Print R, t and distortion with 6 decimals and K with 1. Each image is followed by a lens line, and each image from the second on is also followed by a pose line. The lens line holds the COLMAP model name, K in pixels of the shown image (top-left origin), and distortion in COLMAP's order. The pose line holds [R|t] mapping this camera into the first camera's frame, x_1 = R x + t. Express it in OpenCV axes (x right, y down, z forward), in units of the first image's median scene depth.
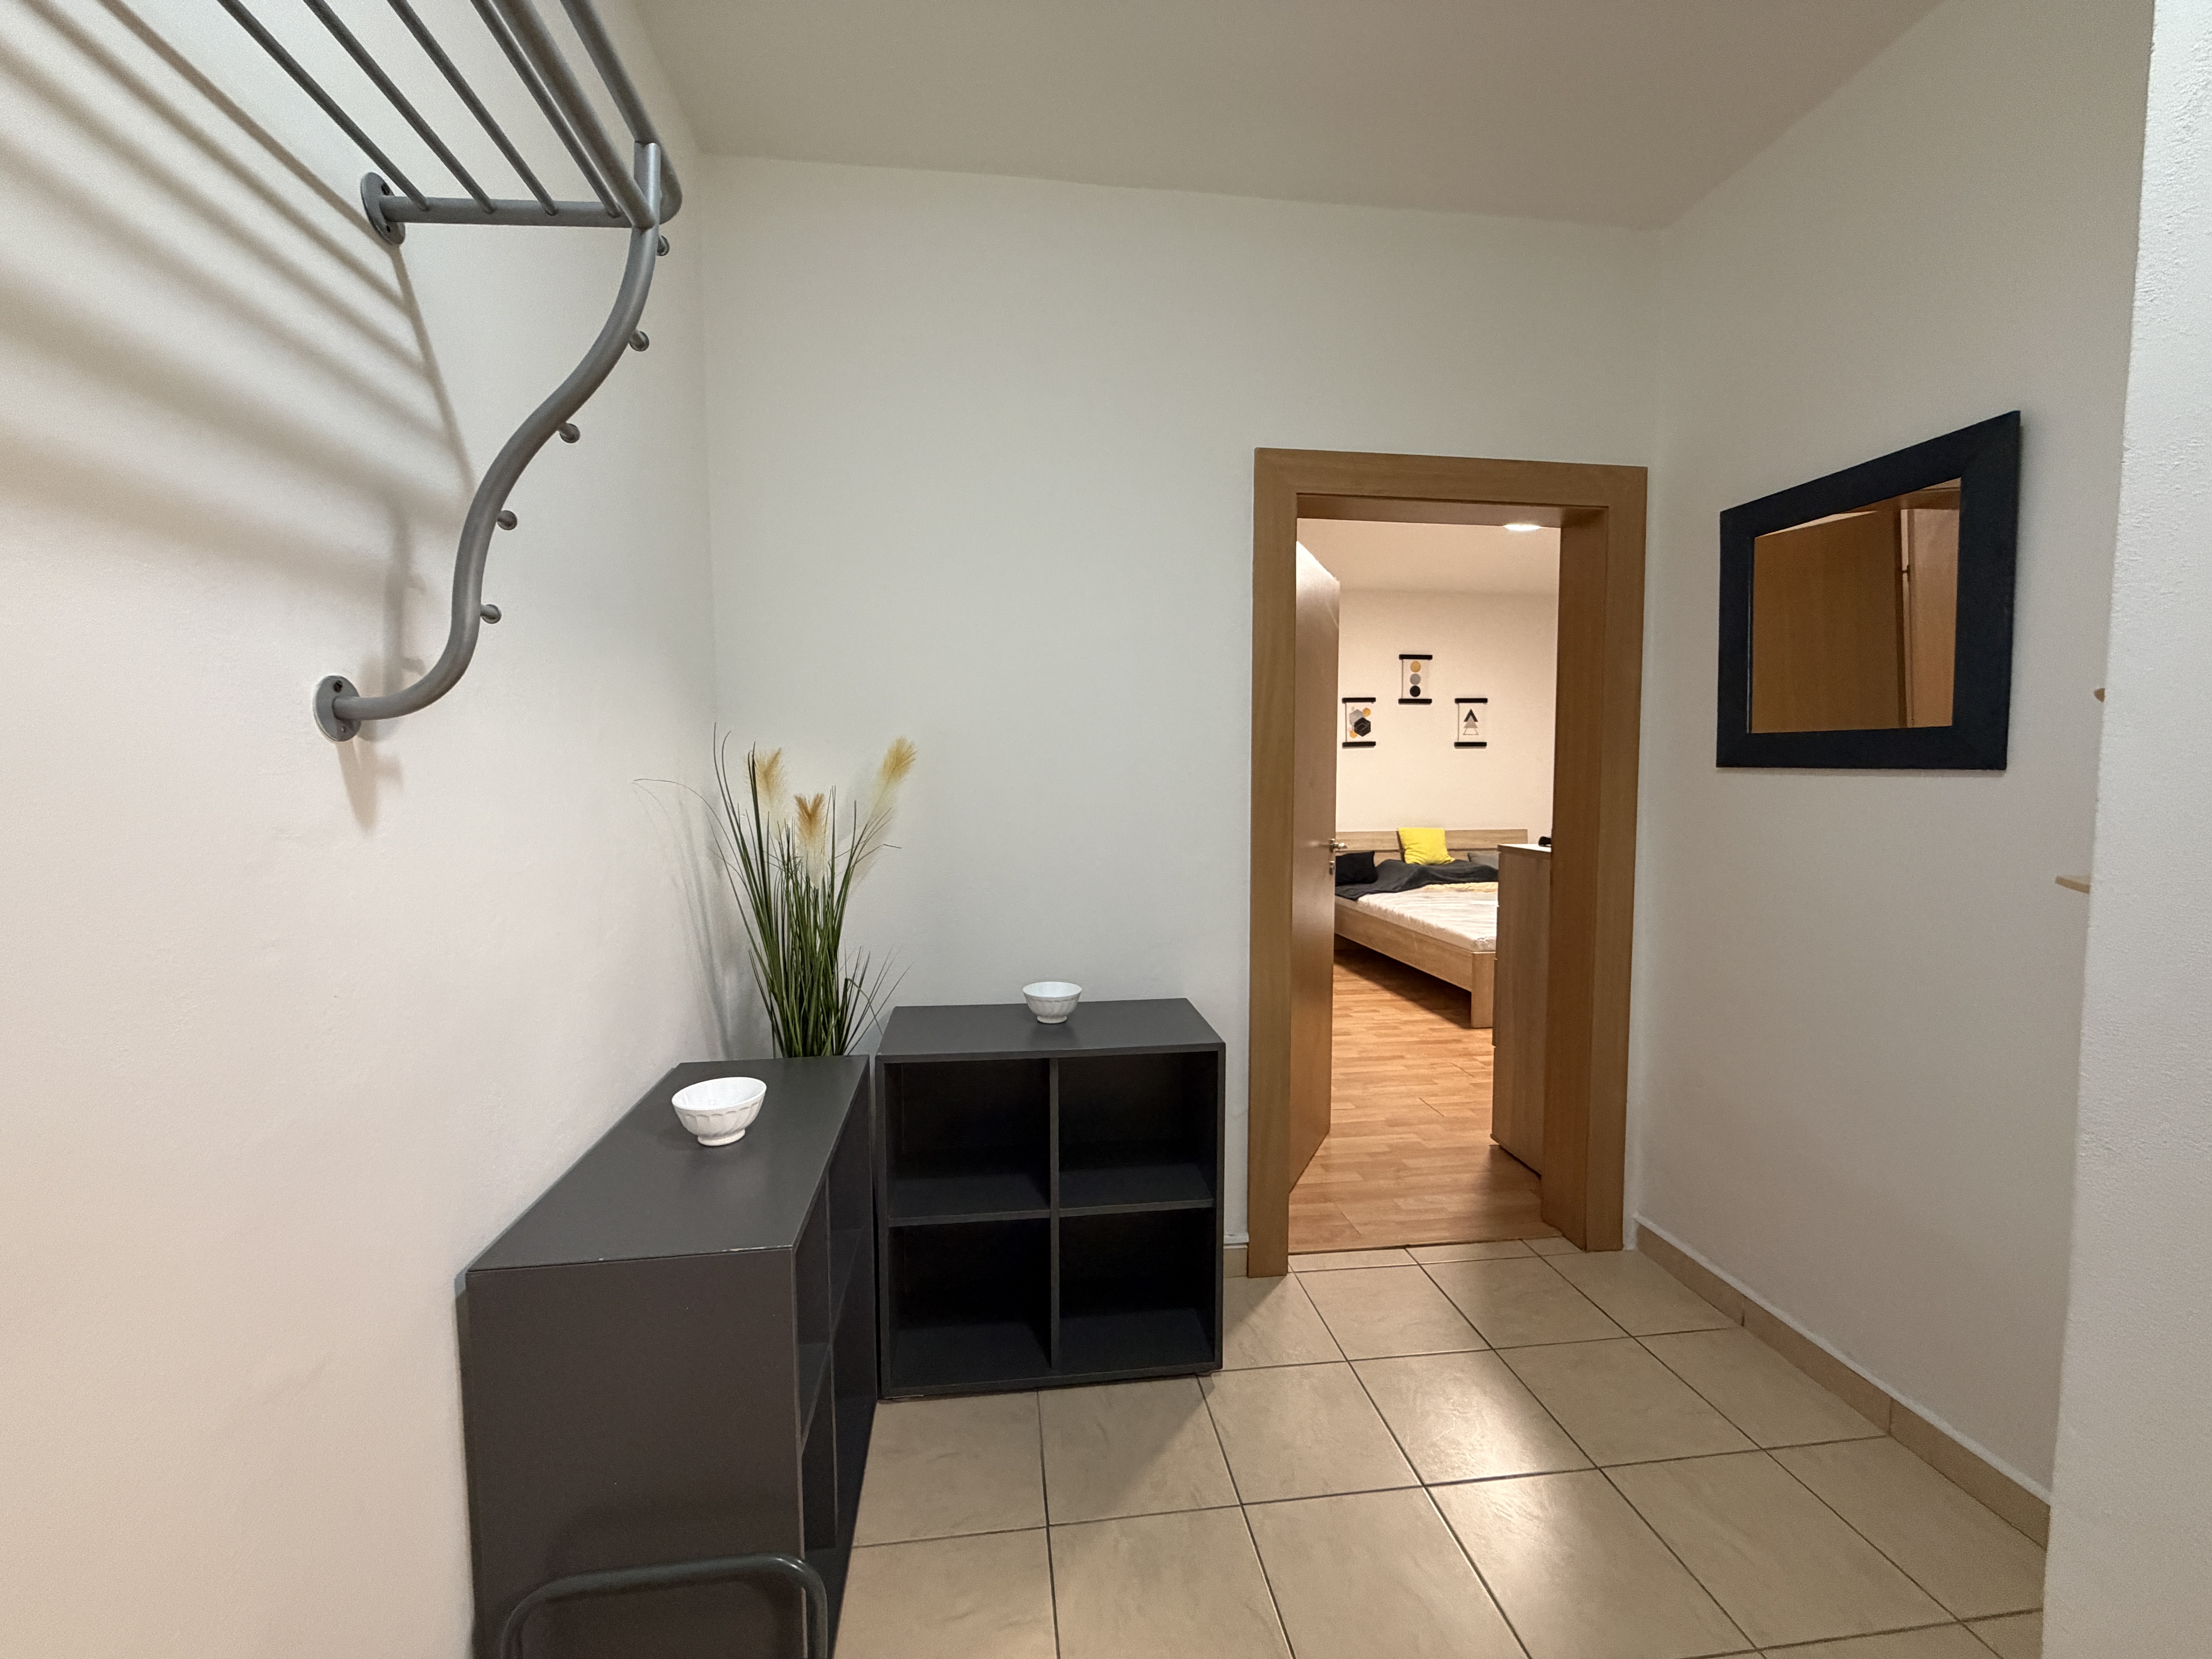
lens RADIAL K [[889.1, 0, 1095.4], [0, 889.1, 830.5], [0, 0, 1]] dist [-0.001452, -0.000046]
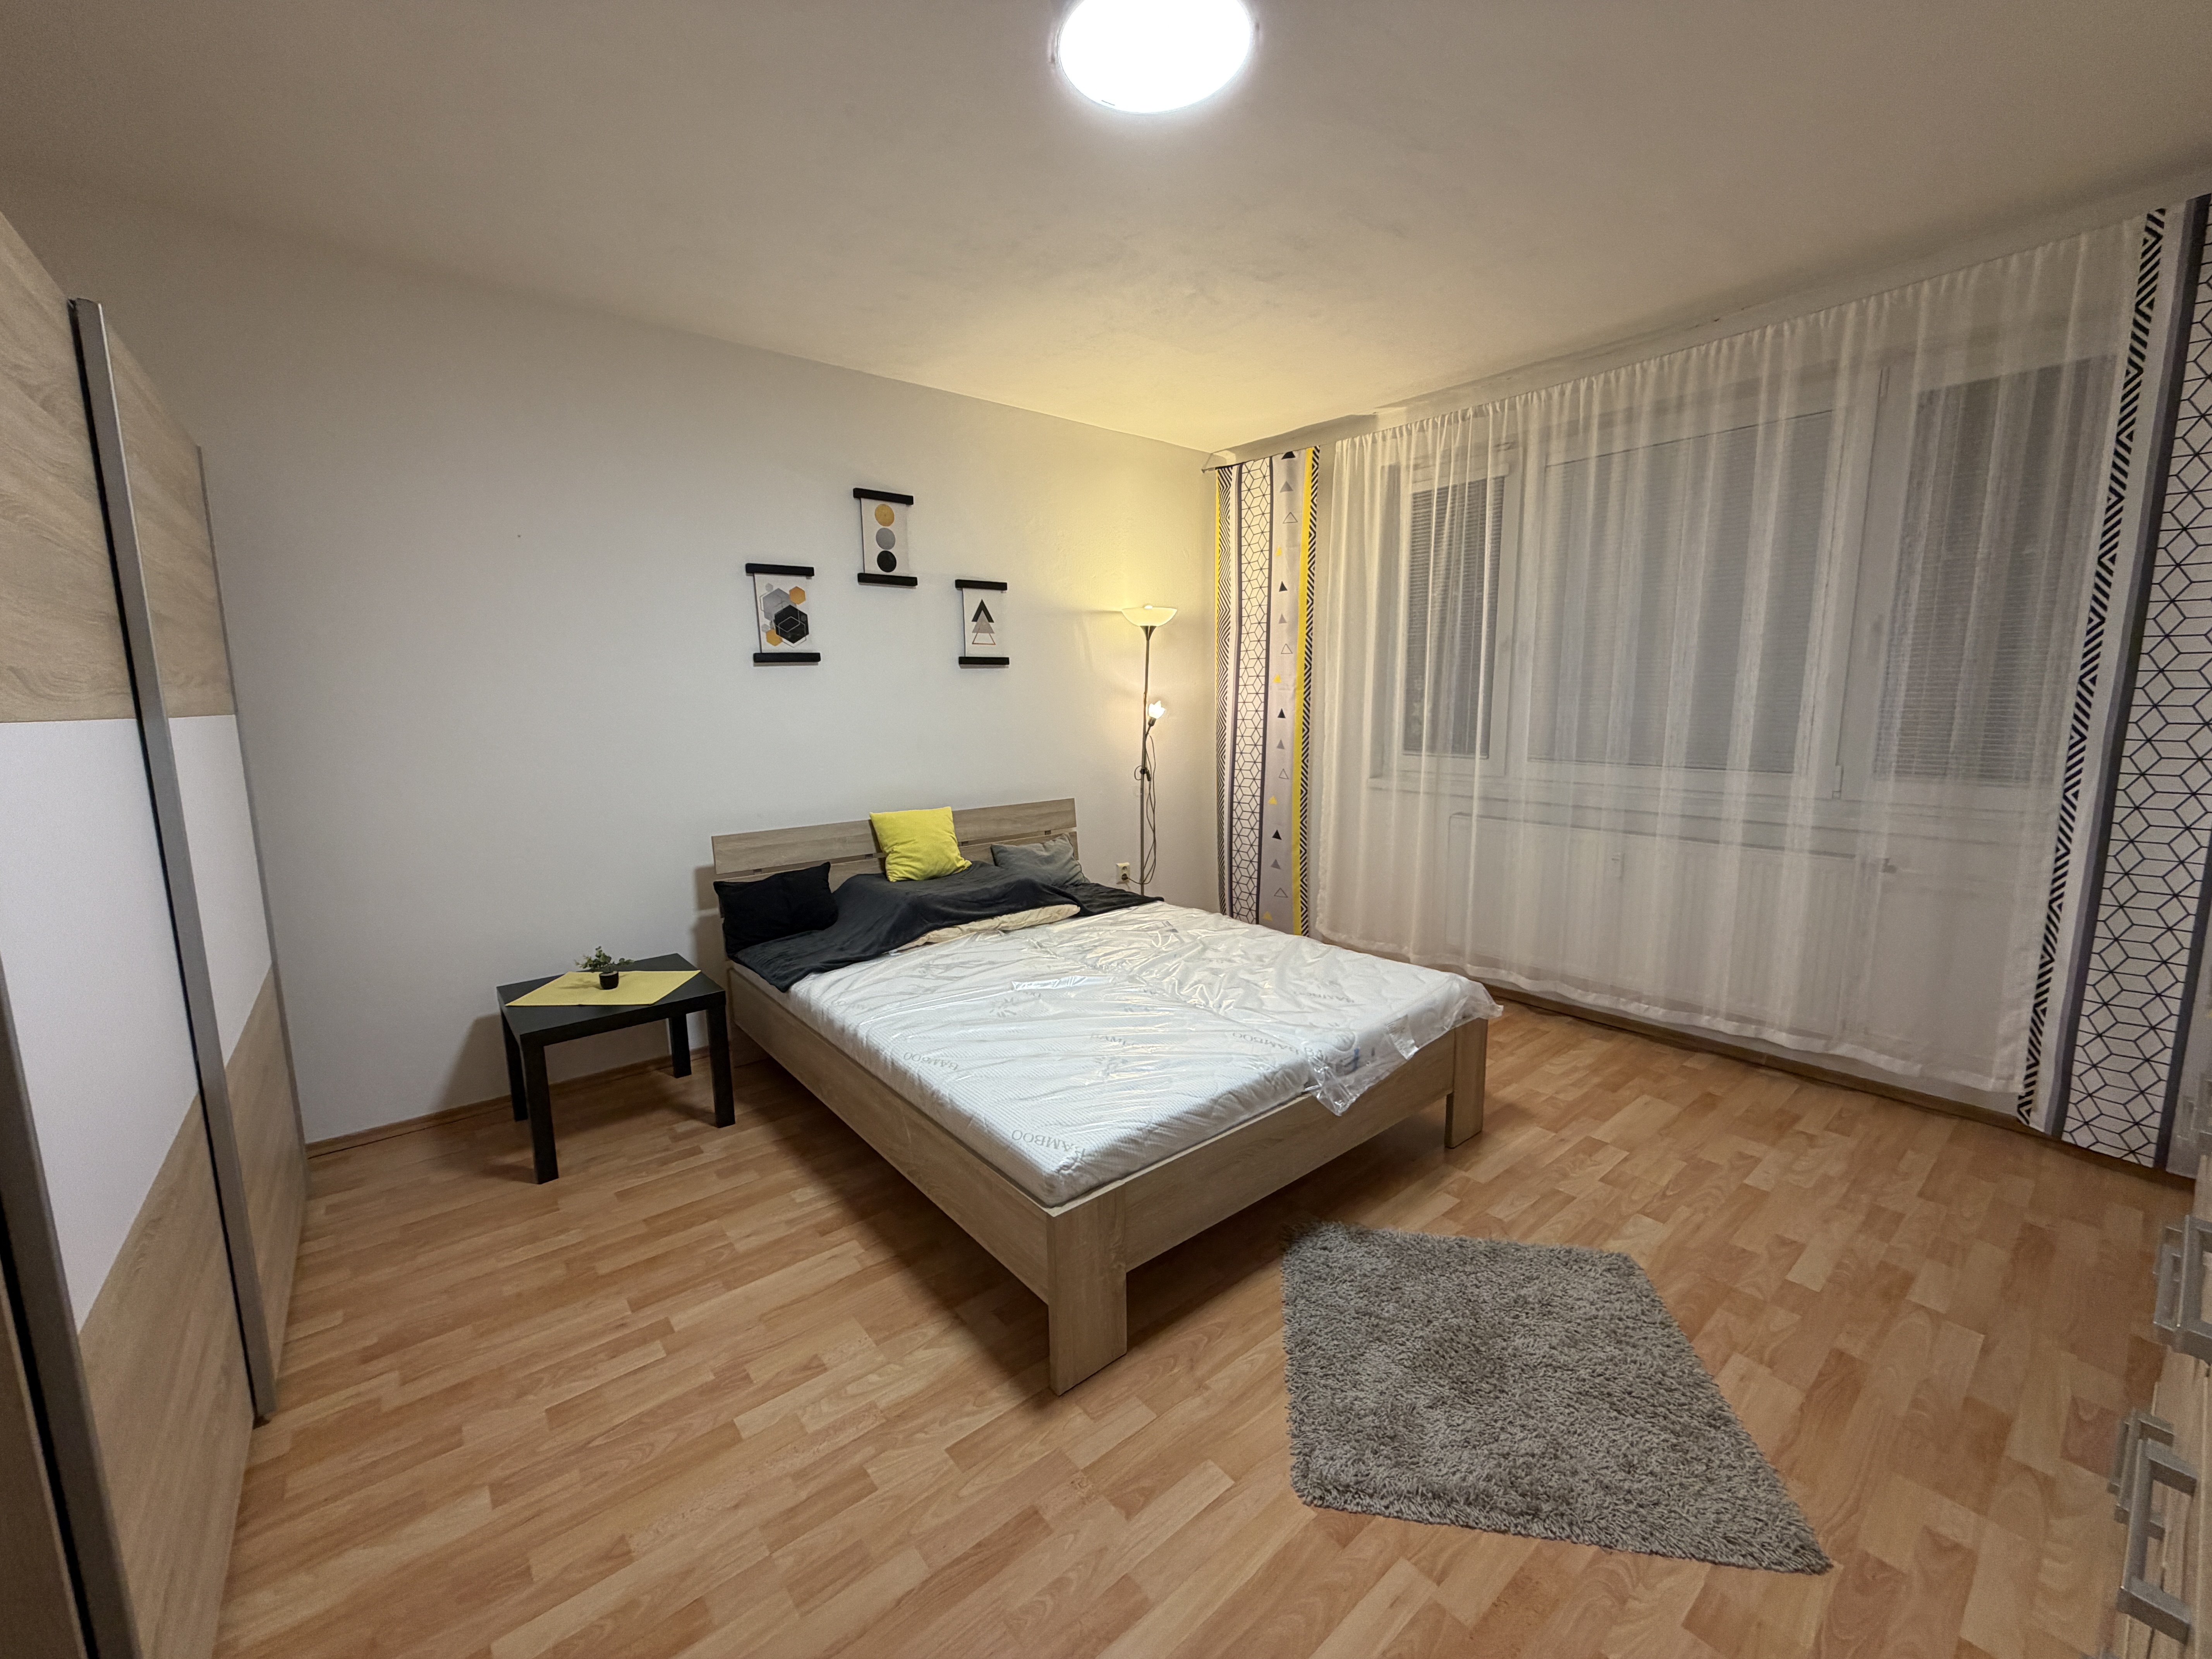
lens RADIAL K [[889.1, 0, 1095.4], [0, 889.1, 830.5], [0, 0, 1]] dist [-0.001452, -0.000046]
pose [[0.856172, -0.084043, 0.509811, 0.177716], [0.039842, 0.994484, 0.097031, -0.040028], [-0.515153, -0.062763, 0.854797, 0.457732]]
